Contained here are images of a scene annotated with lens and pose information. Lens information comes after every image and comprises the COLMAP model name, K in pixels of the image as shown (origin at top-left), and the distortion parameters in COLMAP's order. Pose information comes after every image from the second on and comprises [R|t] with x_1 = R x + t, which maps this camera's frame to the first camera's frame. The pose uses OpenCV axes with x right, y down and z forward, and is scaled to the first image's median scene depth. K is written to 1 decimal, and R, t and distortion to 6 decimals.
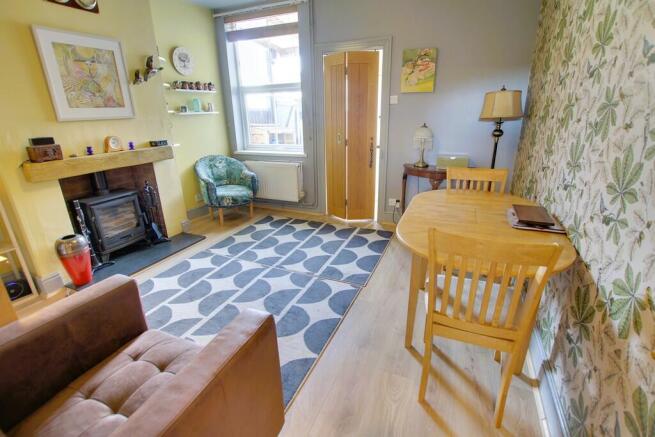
lens RADIAL K [[301.7, 0, 329.2], [0, 301.7, 217.4], [0, 0, 1]] dist [-0.029779, 0.000633]
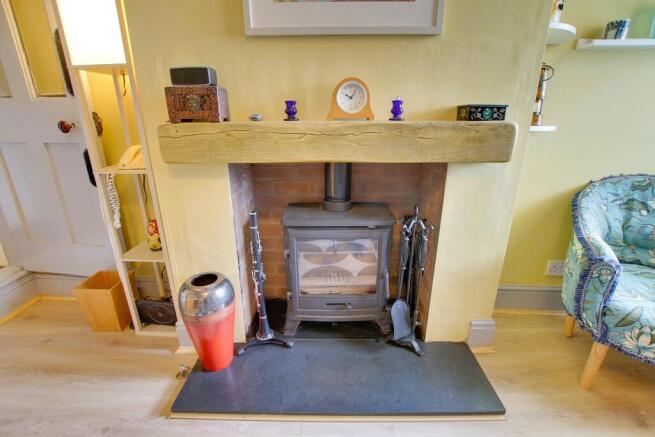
lens RADIAL K [[301.7, 0, 329.4], [0, 301.7, 215.6], [0, 0, 1]] dist [-0.029779, 0.000633]
pose [[0.400938, 0.325785, -0.856220, -0.310817], [-0.309213, 0.927907, 0.208268, -0.155974], [0.862343, 0.181252, 0.472770, 0.706817]]
